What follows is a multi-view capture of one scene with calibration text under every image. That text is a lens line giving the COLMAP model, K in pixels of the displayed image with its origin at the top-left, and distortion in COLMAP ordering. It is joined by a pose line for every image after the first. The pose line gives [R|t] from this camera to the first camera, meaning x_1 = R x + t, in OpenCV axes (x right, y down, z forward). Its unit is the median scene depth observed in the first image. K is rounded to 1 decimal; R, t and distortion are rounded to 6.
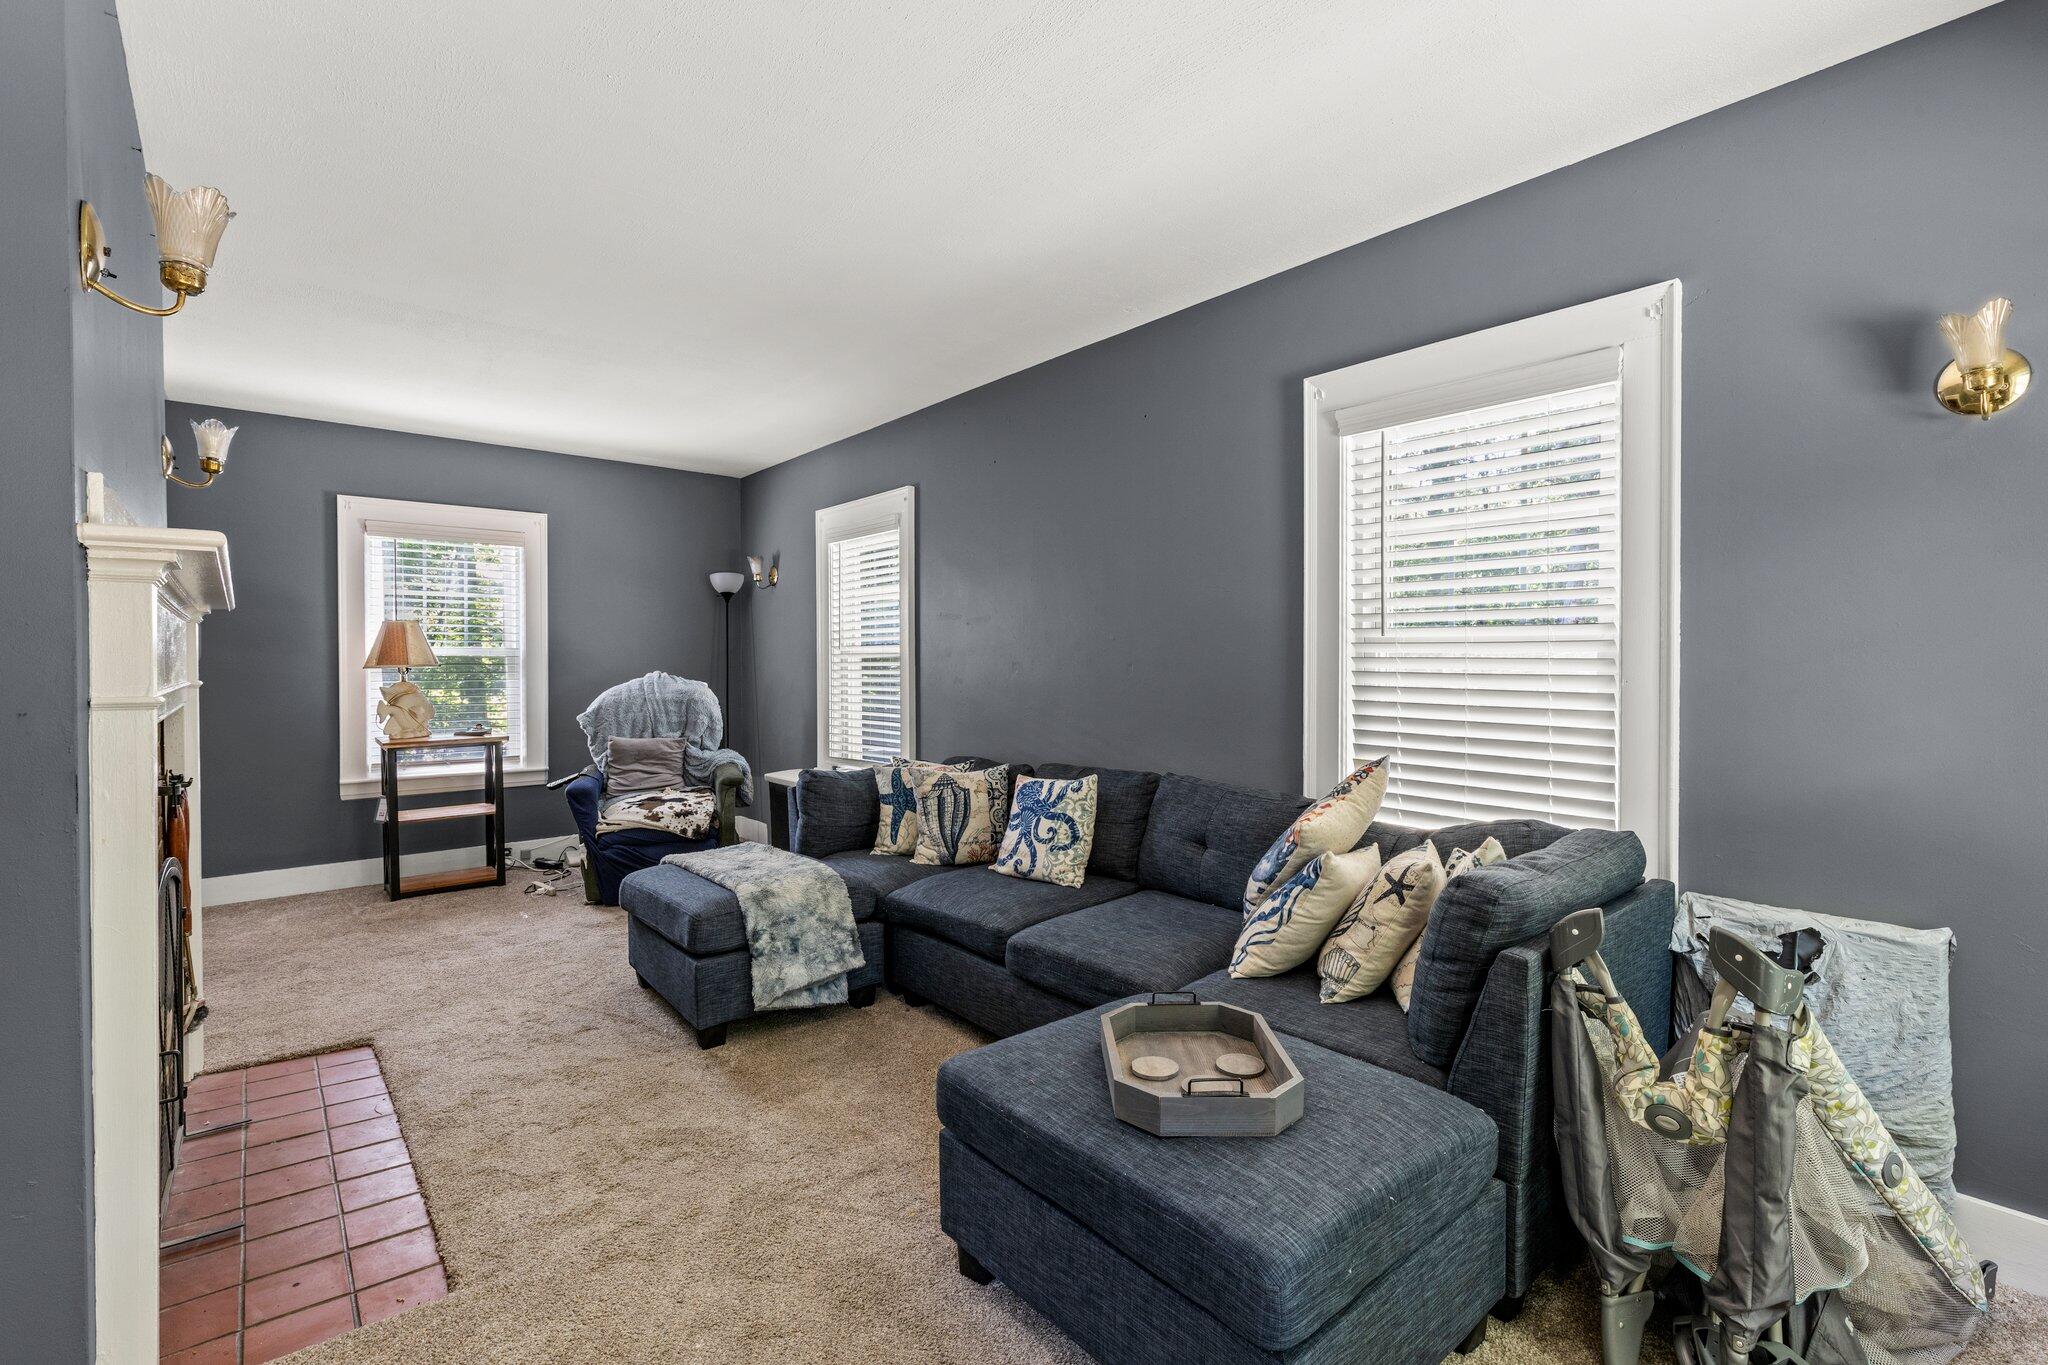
lens RADIAL K [[911.2, 0, 1059.1], [0, 911.2, 671.5], [0, 0, 1]] dist [0.000405, -0.000029]
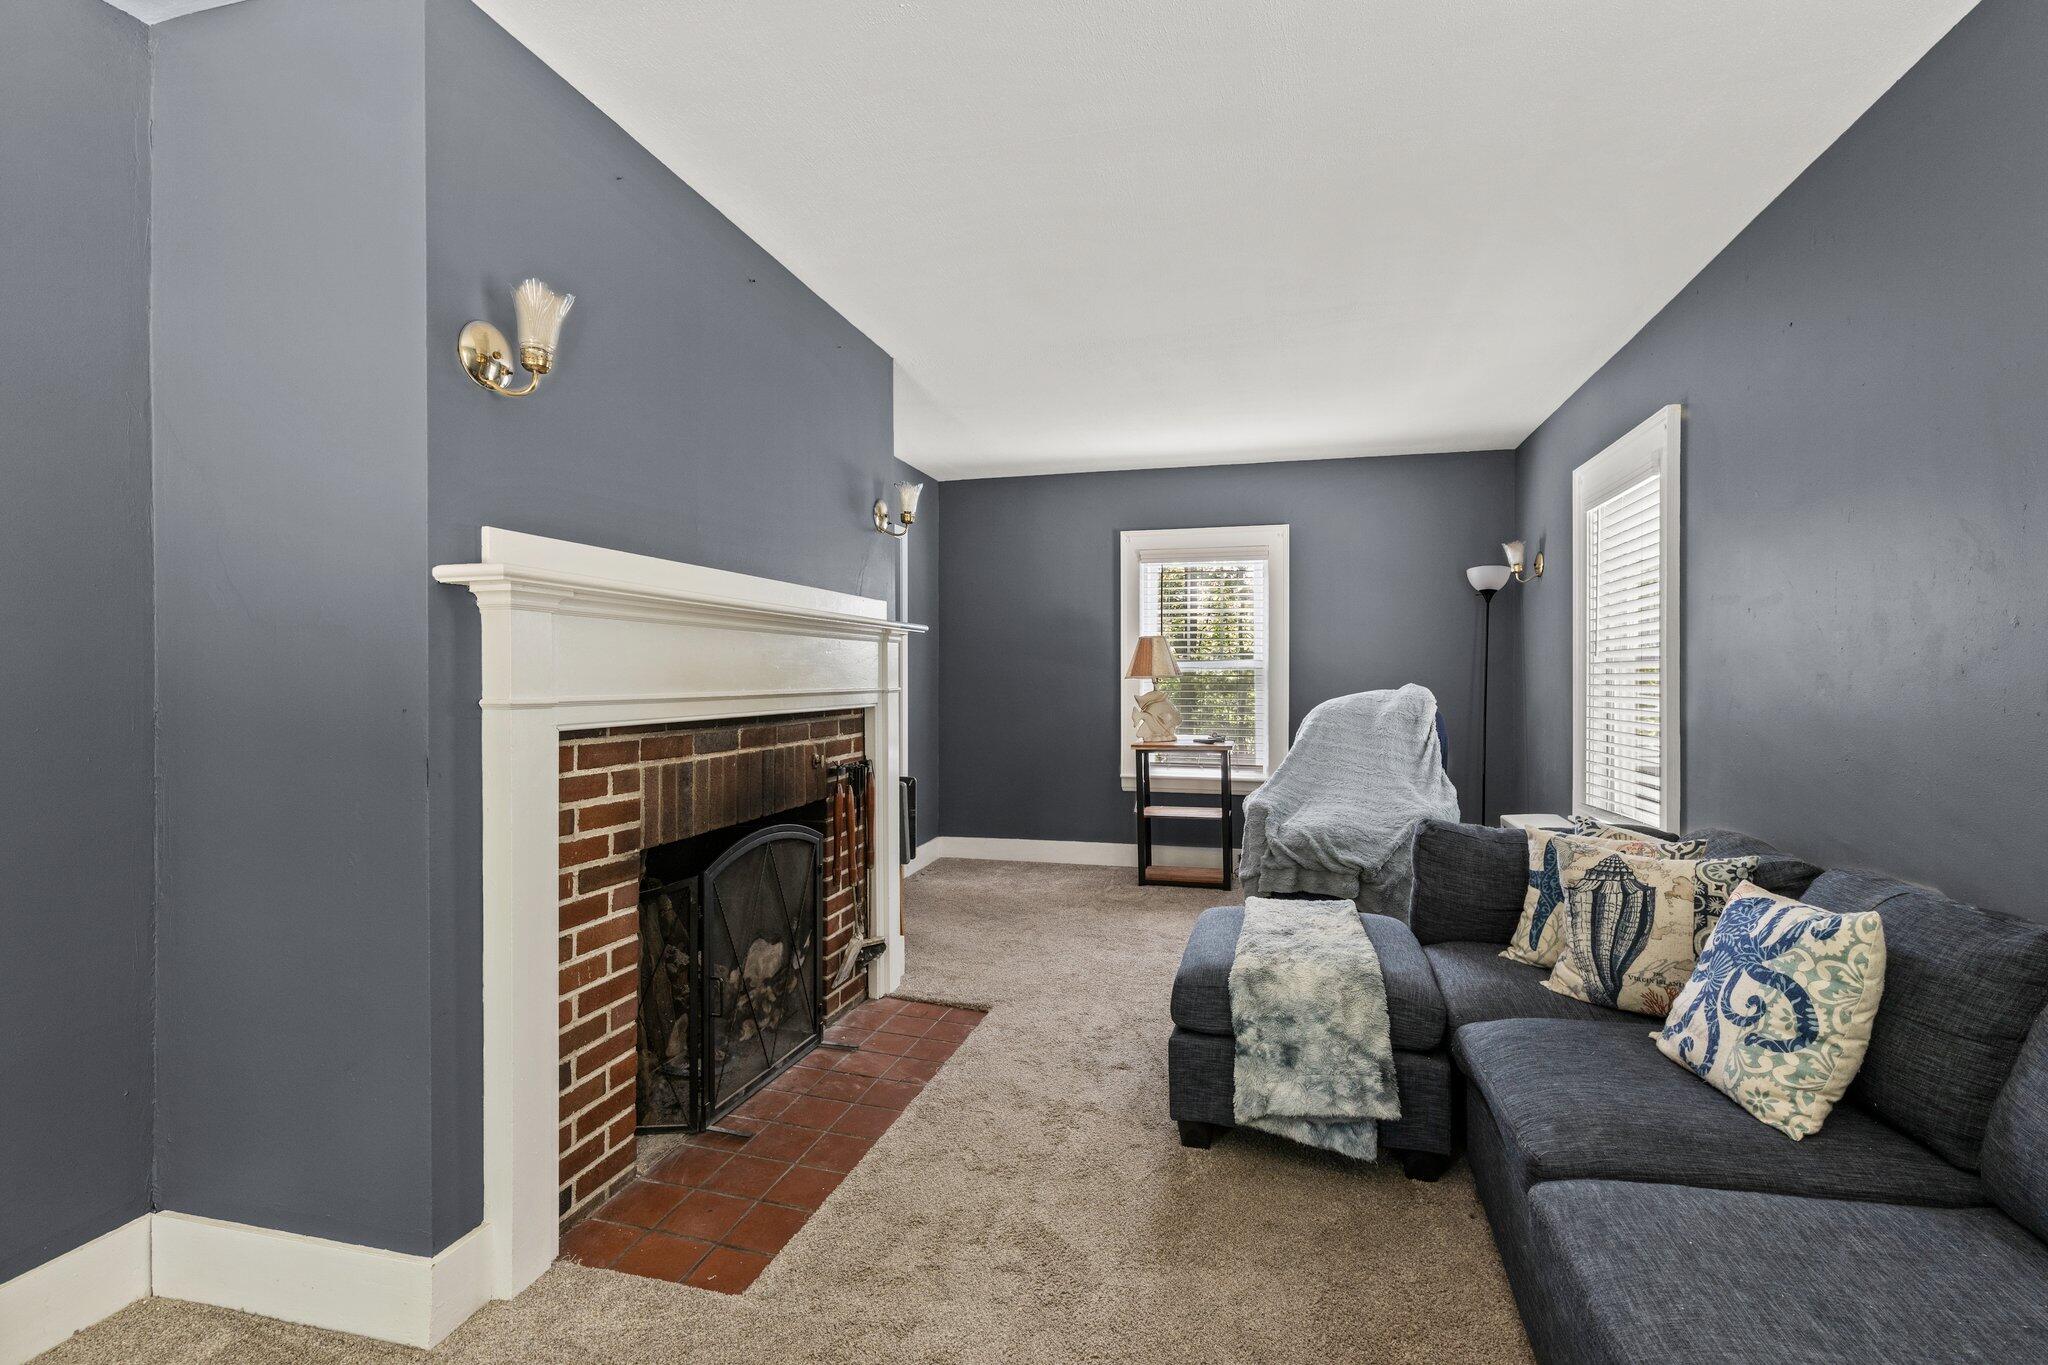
lens RADIAL K [[911.2, 0, 1059.1], [0, 911.2, 671.5], [0, 0, 1]] dist [0.000405, -0.000029]
pose [[0.554021, -0.000251, -0.832503, 0.198489], [-0.010787, 0.999914, -0.007480, -0.003749], [0.832433, 0.013125, 0.553970, 0.382380]]
